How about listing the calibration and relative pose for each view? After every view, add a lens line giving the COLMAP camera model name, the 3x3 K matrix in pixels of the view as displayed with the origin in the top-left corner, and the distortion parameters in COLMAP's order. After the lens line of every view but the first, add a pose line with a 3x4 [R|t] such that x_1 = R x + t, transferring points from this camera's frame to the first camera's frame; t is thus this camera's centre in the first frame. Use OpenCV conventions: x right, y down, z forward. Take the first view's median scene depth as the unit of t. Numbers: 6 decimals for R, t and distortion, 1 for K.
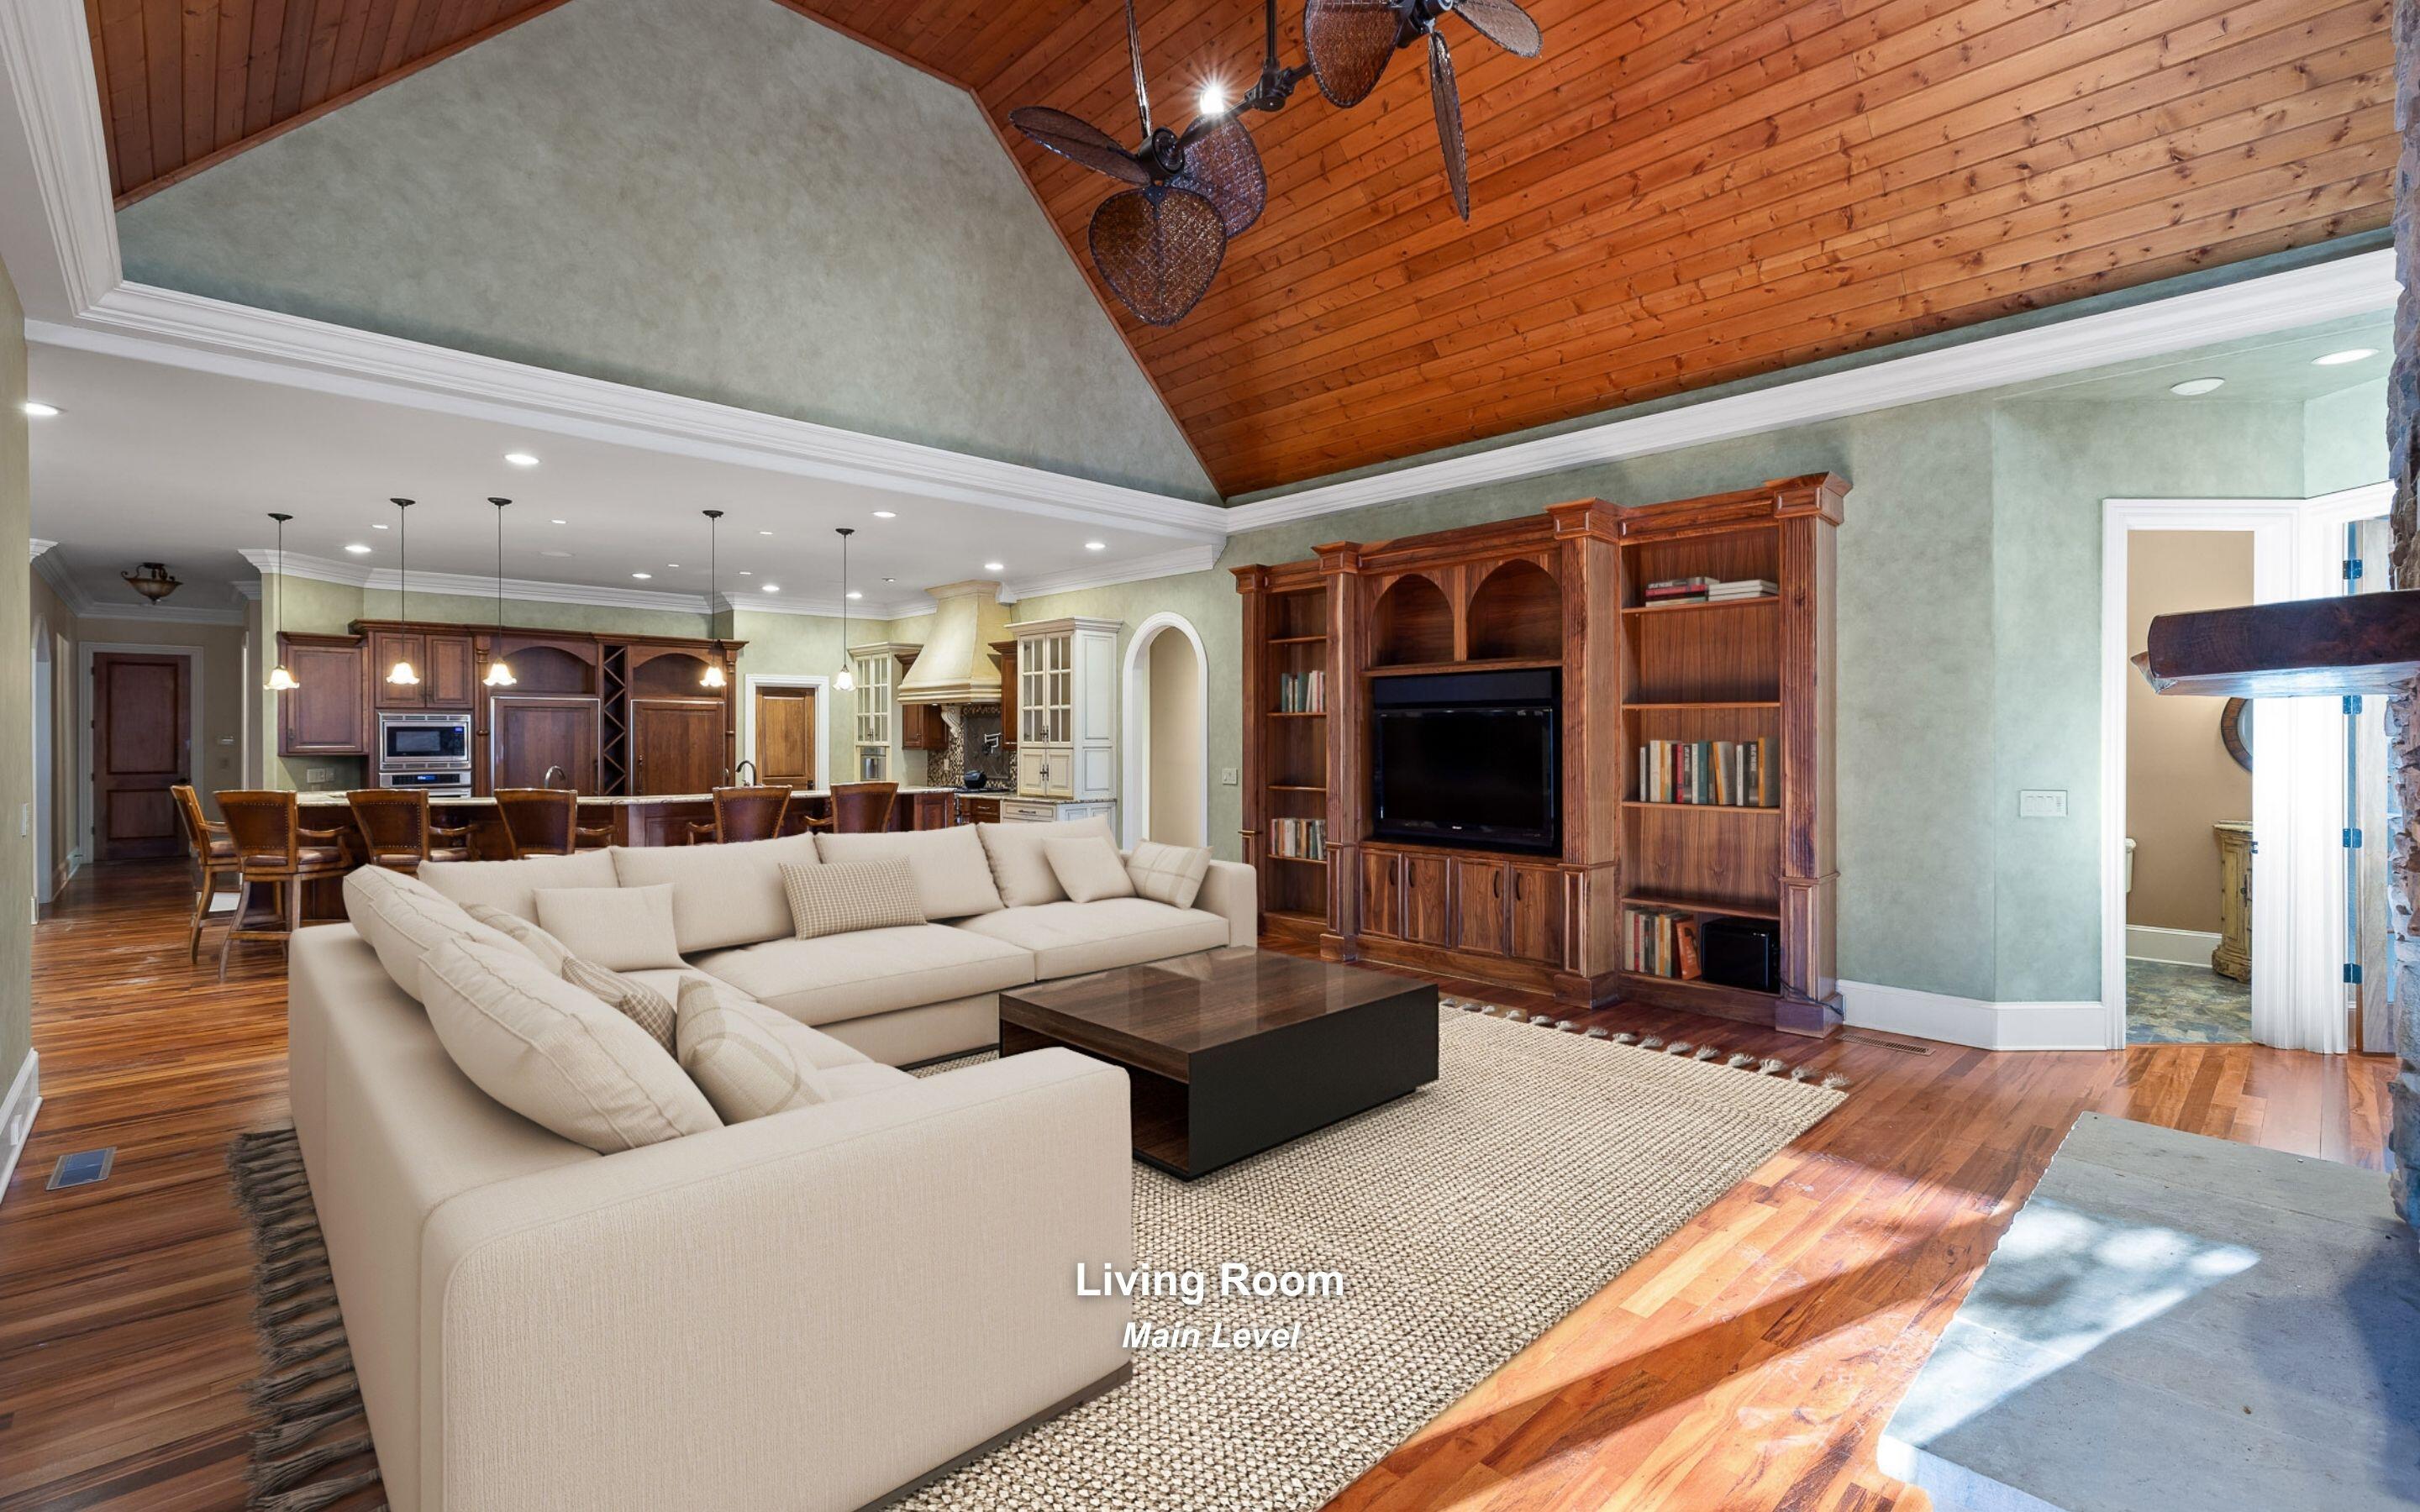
lens RADIAL K [[1043.7, 0, 1211.9], [0, 1043.7, 743.9], [0, 0, 1]] dist [0.000596, 0.000095]
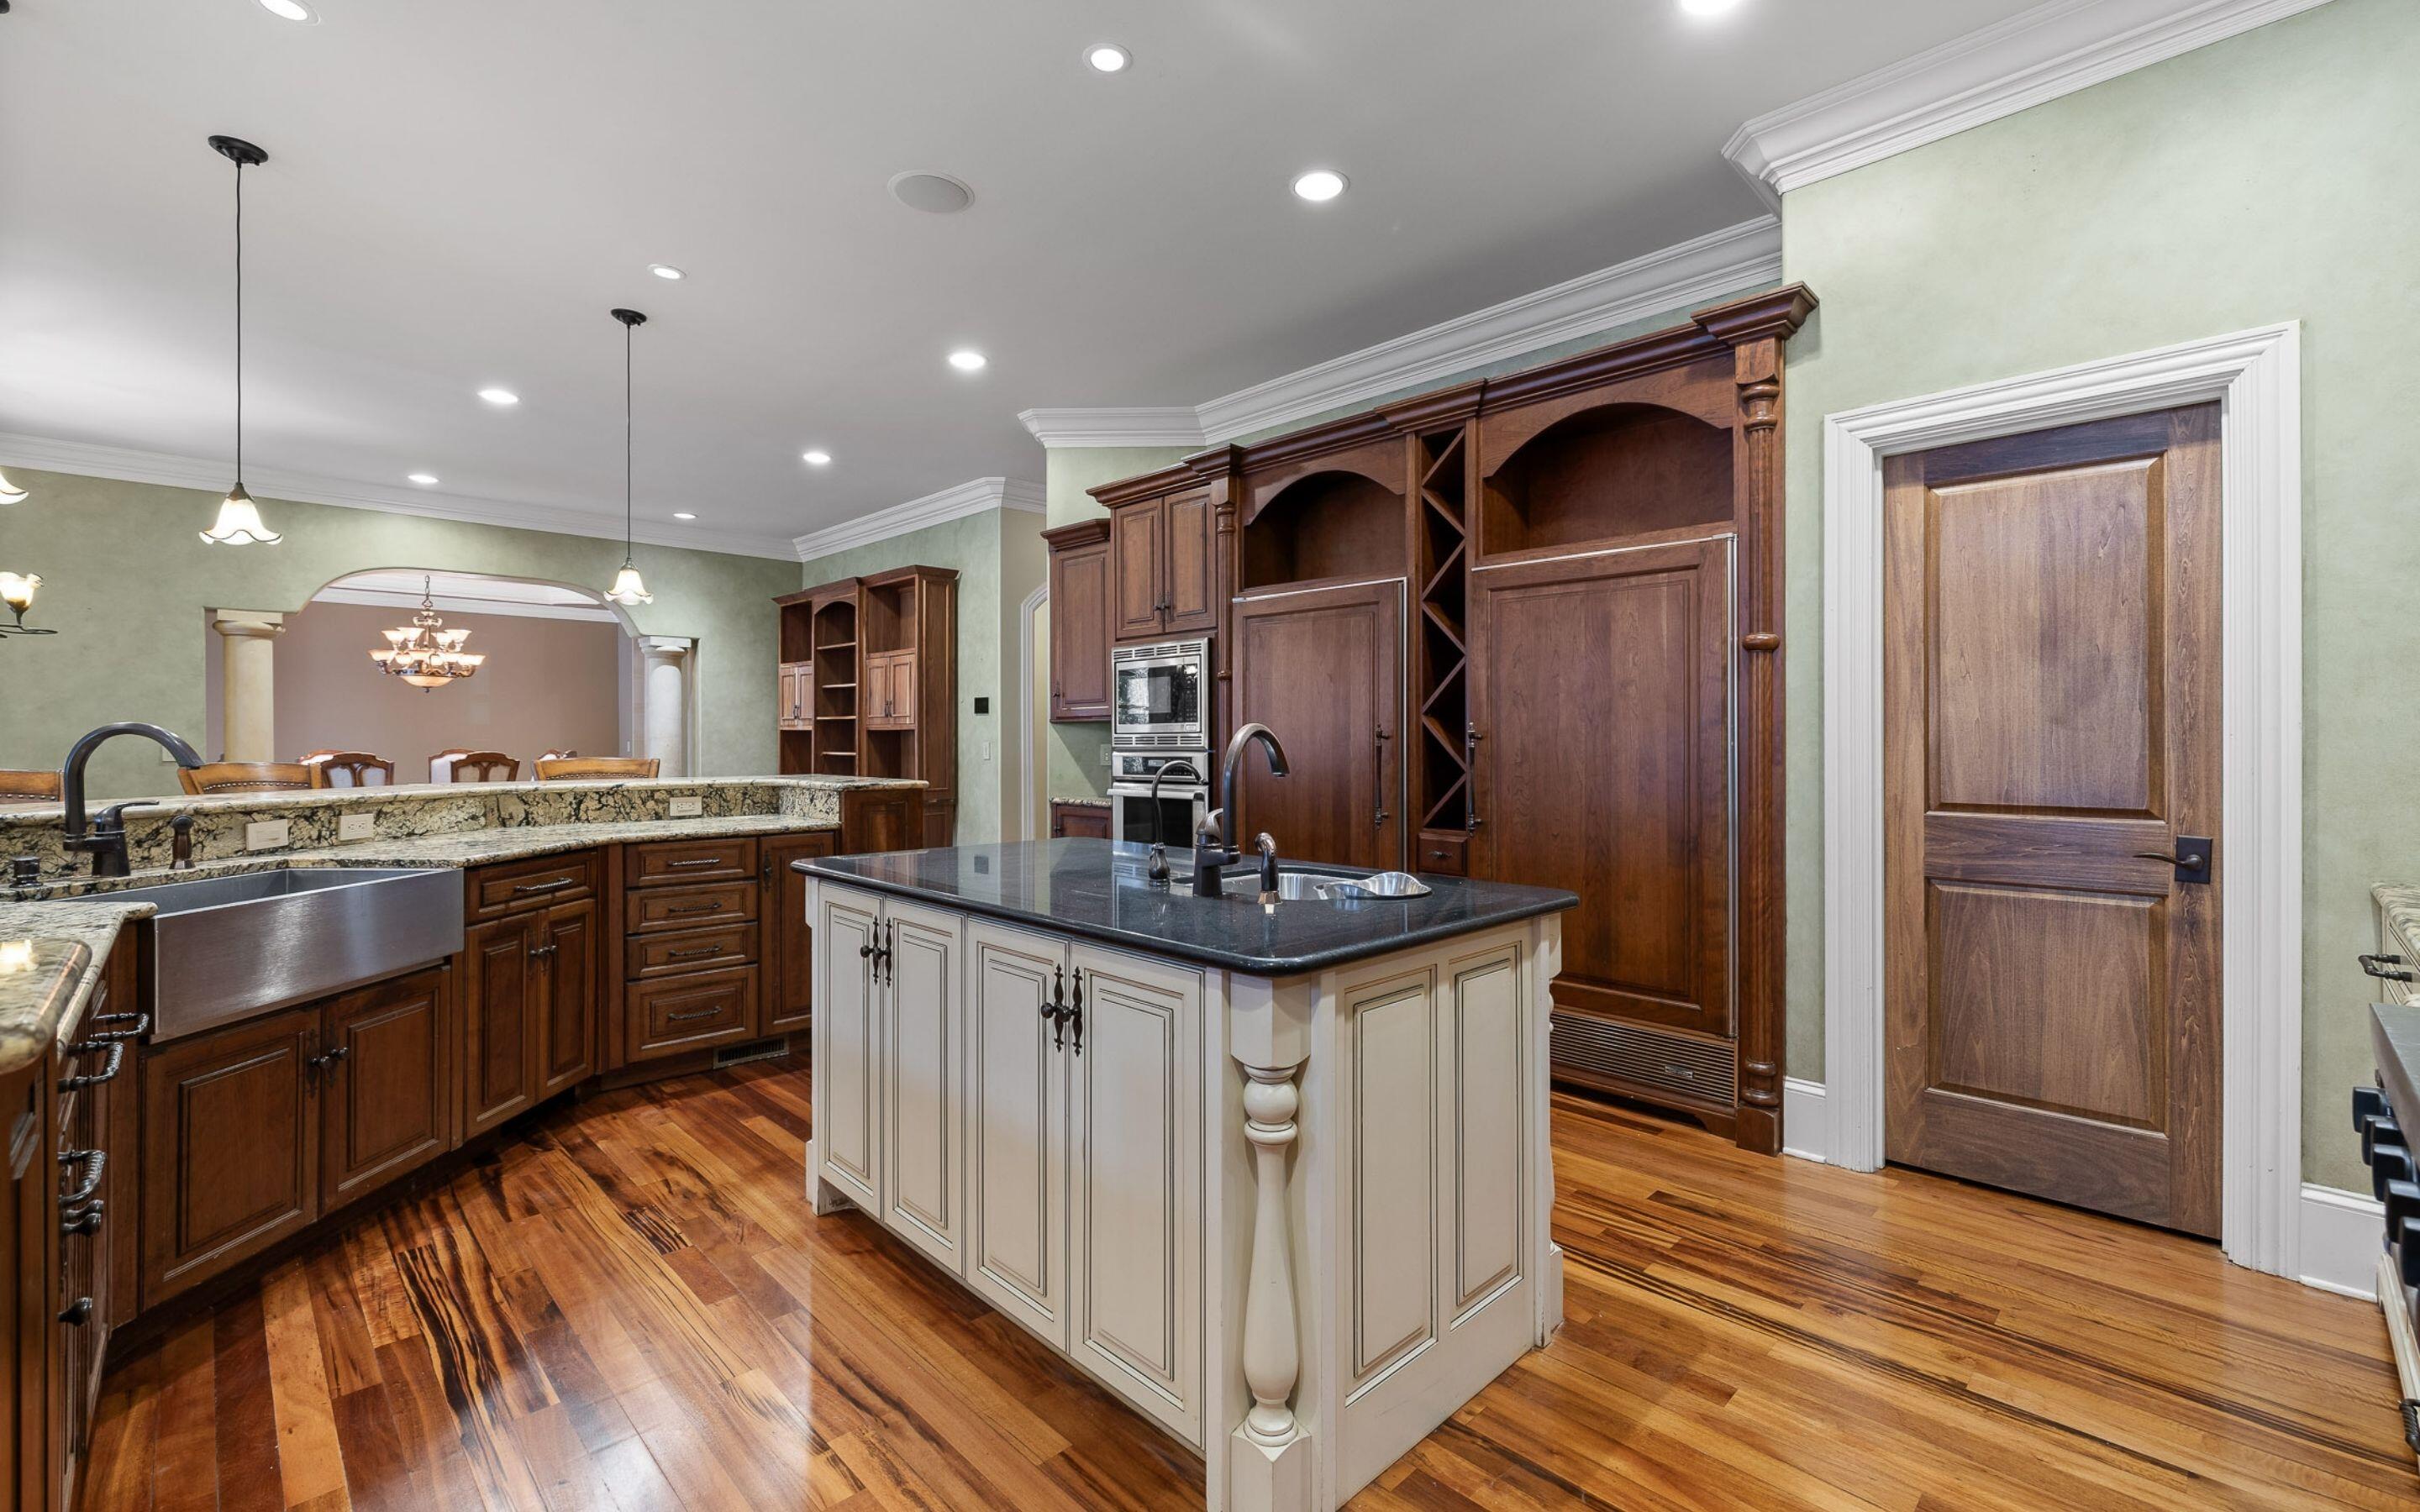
lens RADIAL K [[1043.7, 0, 1213.0], [0, 1043.7, 740.1], [0, 0, 1]] dist [0.000596, 0.000095]
pose [[0.012433, 0.002197, -0.999920, -0.198603], [-0.002753, 0.999994, 0.002163, 0.016807], [0.999919, 0.002726, 0.012439, 0.912337]]
